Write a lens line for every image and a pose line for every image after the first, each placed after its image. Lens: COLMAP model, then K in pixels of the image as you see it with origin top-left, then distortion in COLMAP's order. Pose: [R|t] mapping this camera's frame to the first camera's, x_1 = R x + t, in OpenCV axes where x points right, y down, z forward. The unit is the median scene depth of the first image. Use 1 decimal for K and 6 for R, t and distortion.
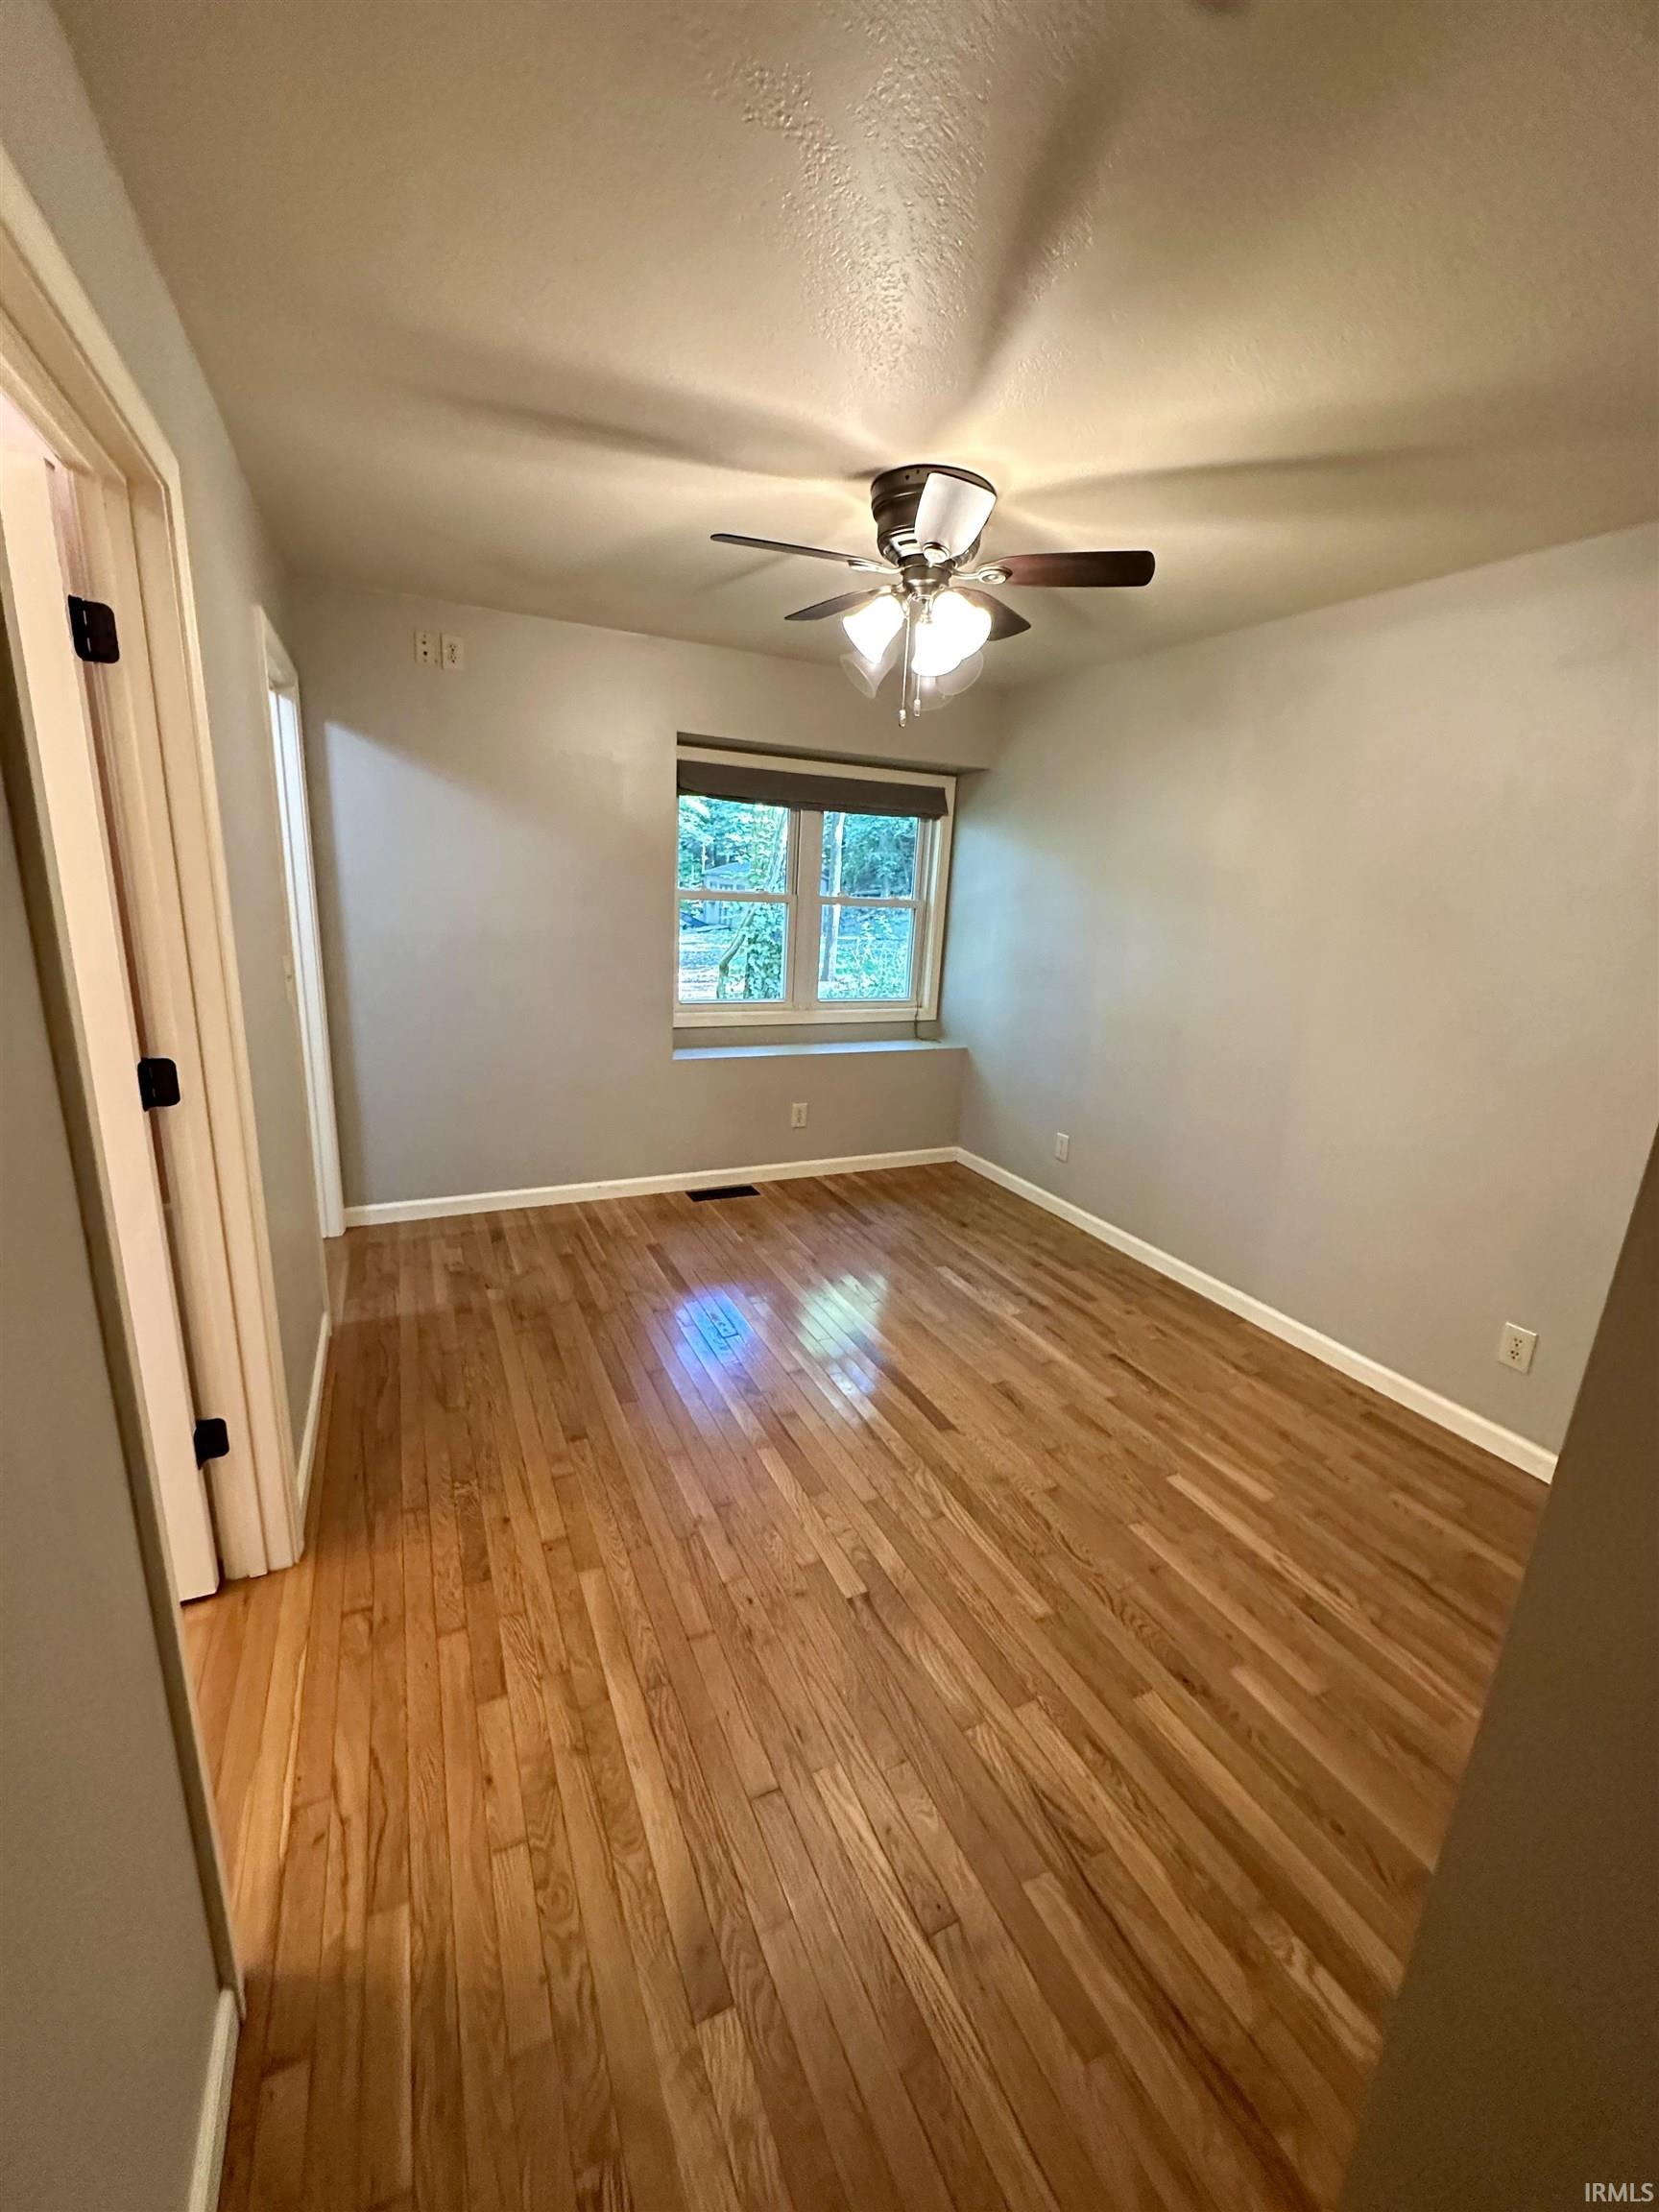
lens RADIAL K [[889.1, 0, 825.5], [0, 889.1, 1106.1], [0, 0, 1]] dist [-0.003989, 0.000939]
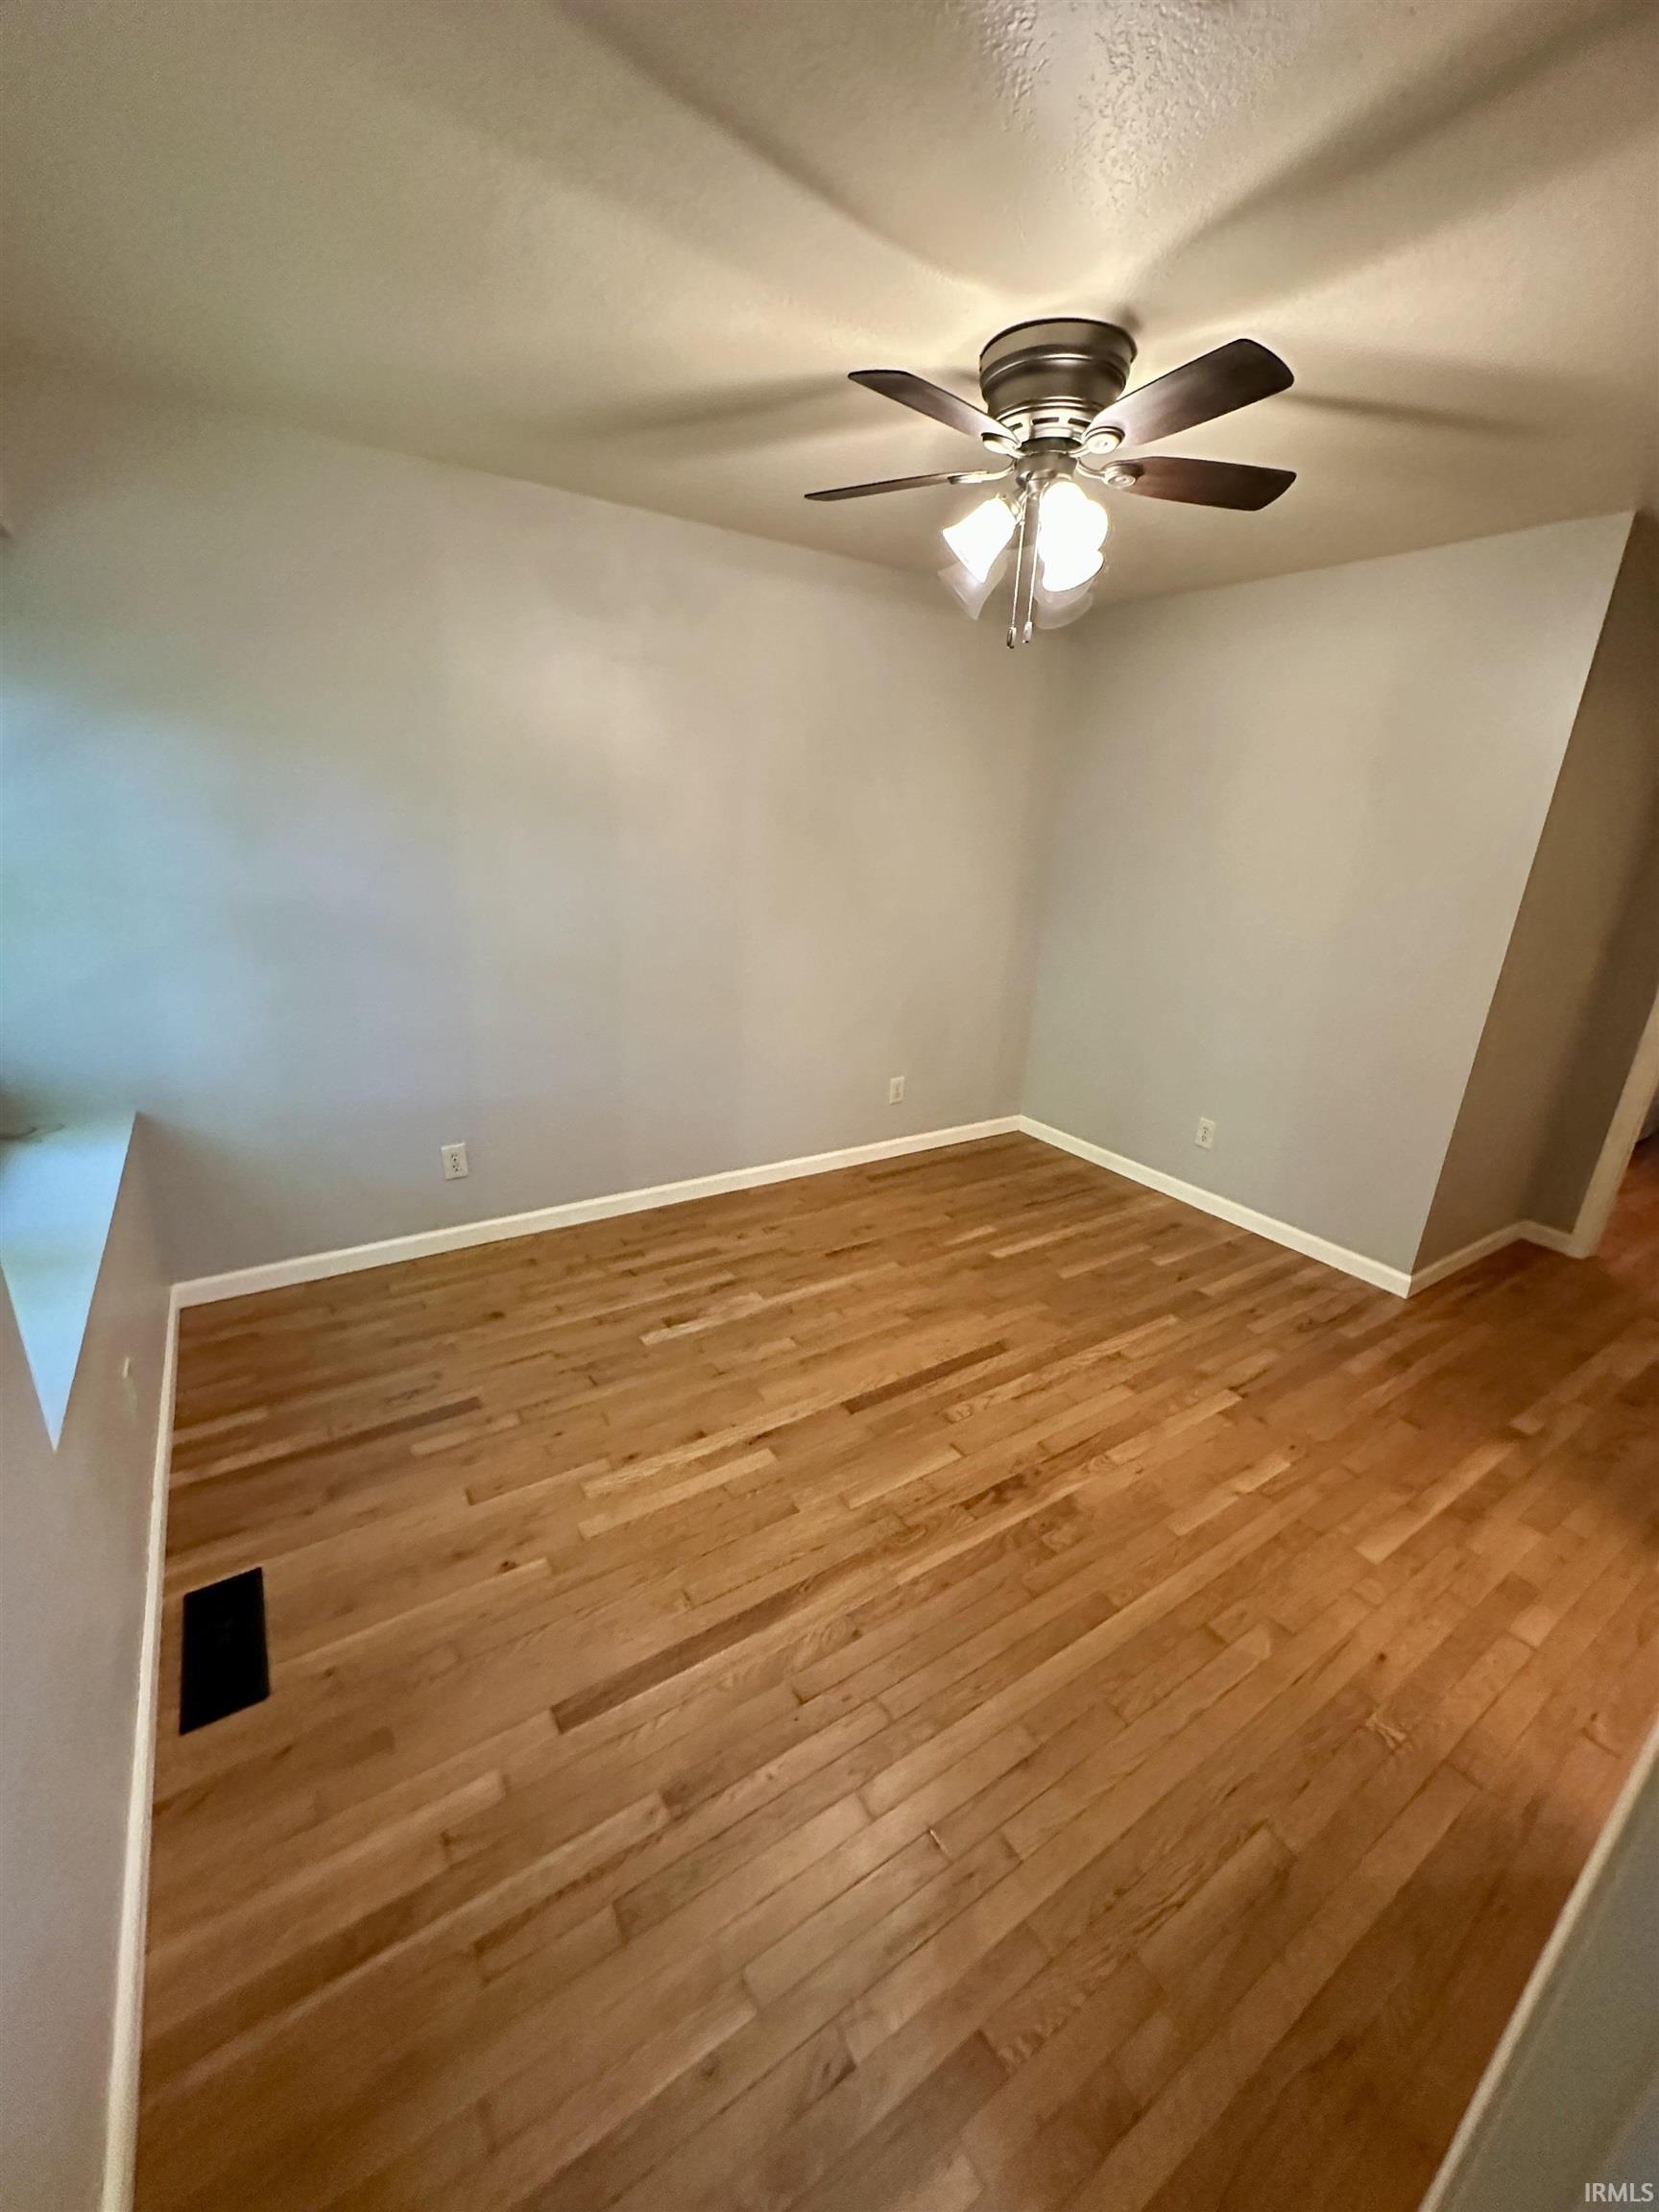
lens RADIAL K [[889.1, 0, 826.6], [0, 889.1, 1108.2], [0, 0, 1]] dist [-0.003989, 0.000939]
pose [[-0.142402, -0.372194, 0.917166, -0.577940], [0.194443, 0.898035, 0.394620, -0.296671], [-0.970522, 0.234531, -0.055511, 0.959800]]
